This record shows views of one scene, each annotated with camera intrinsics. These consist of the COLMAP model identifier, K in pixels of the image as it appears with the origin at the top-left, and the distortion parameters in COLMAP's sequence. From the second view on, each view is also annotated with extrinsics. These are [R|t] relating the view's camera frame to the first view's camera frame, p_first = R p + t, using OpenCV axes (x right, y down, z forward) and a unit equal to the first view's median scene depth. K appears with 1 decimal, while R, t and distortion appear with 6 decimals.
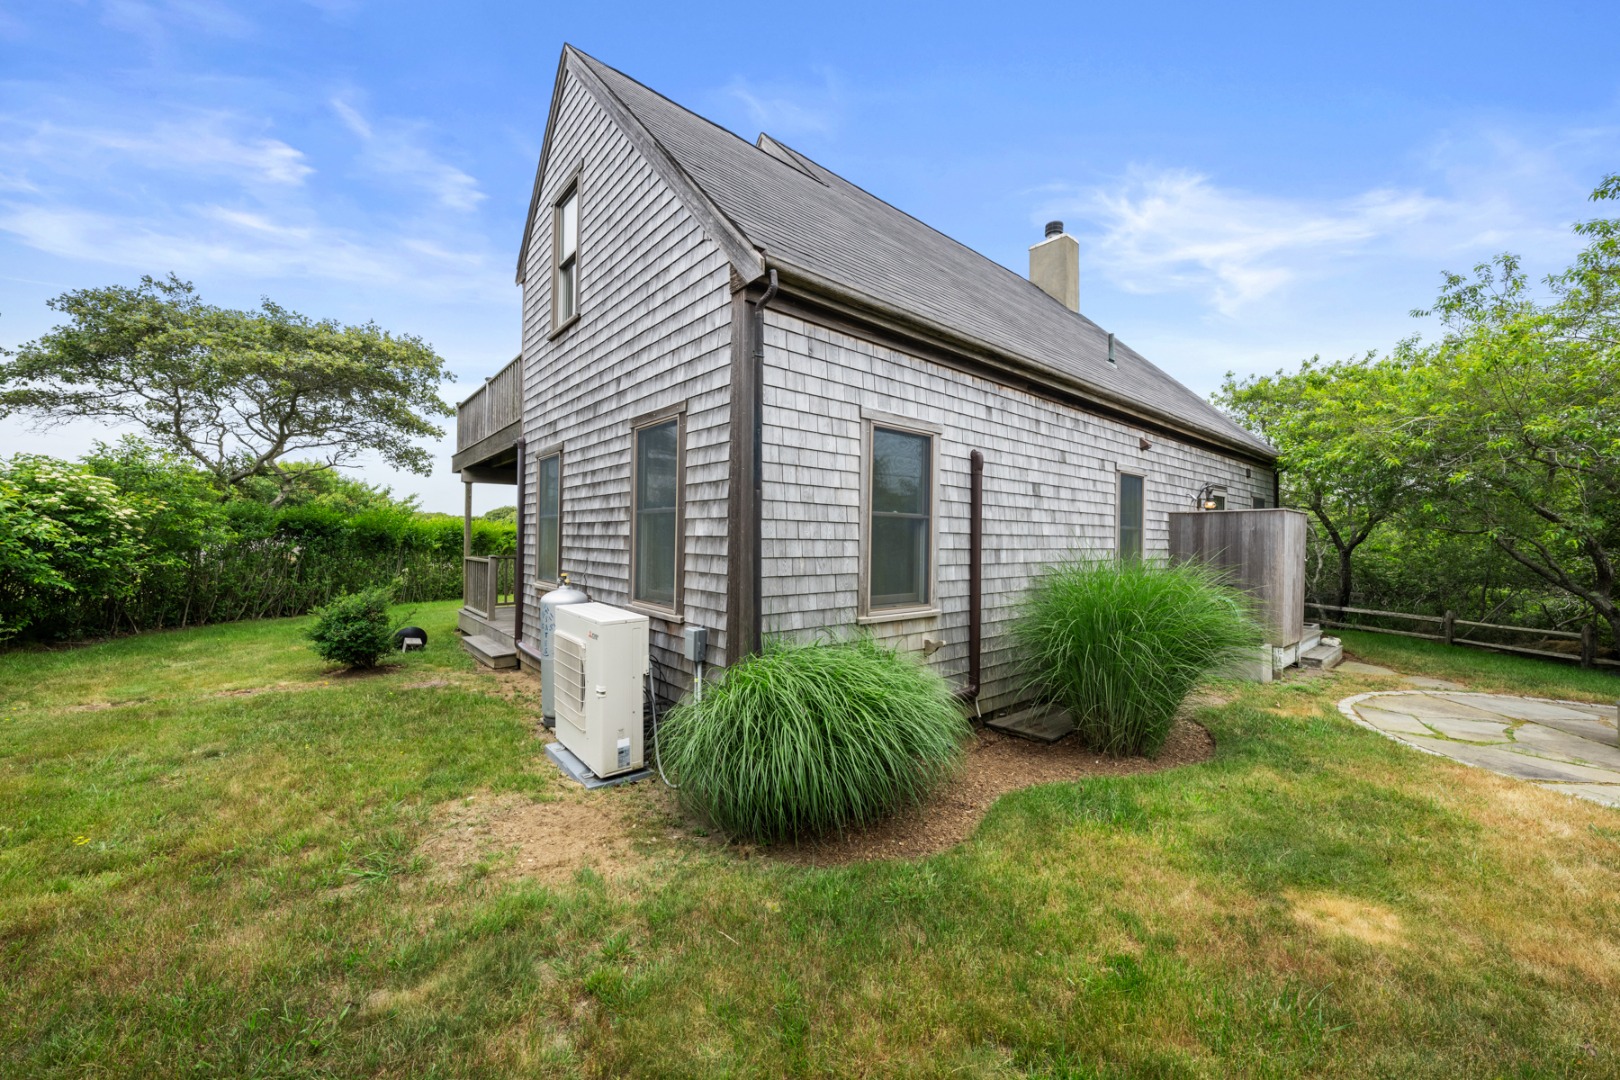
lens RADIAL K [[581.6, 0, 810.0], [0, 581.6, 540.0], [0, 0, 1]] dist [-0.001983, -0.000148]
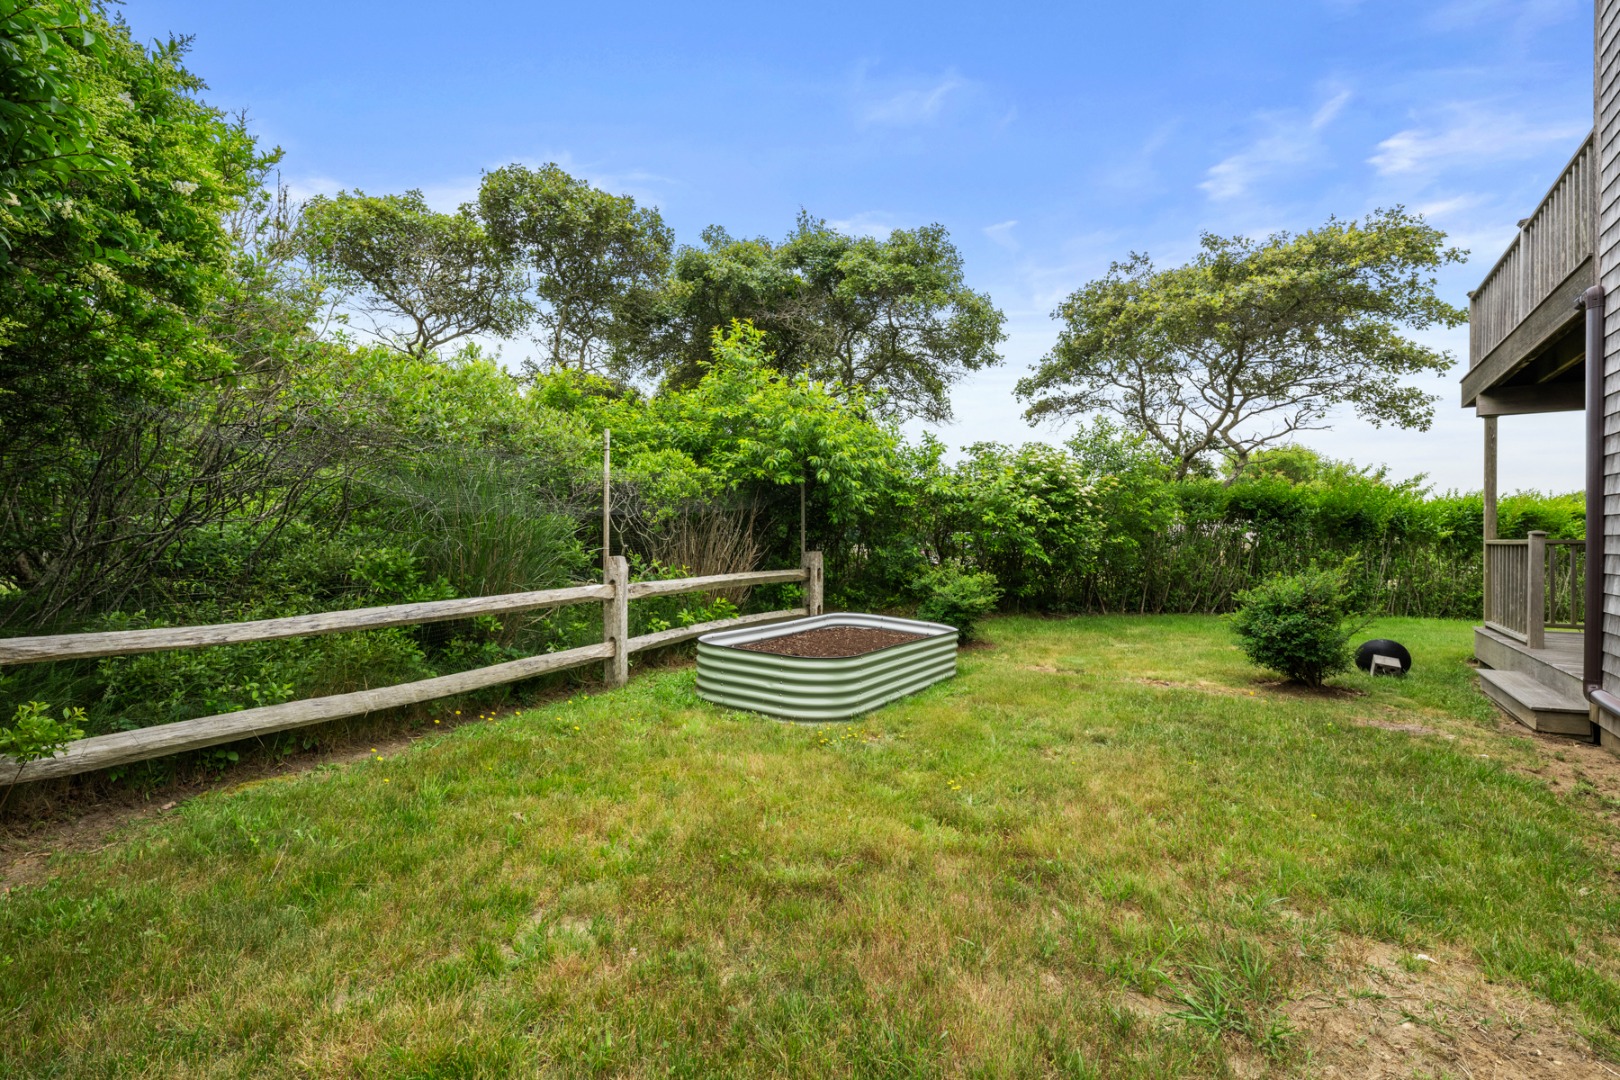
lens RADIAL K [[744.4, 0, 810.0], [0, 744.4, 540.0], [0, 0, 1]] dist [0.001423, -0.000273]
pose [[0.273384, -0.014982, -0.961788, -0.068147], [0.004158, 0.999888, -0.014393, 0.057635], [0.961896, -0.000064, 0.273416, 0.183686]]
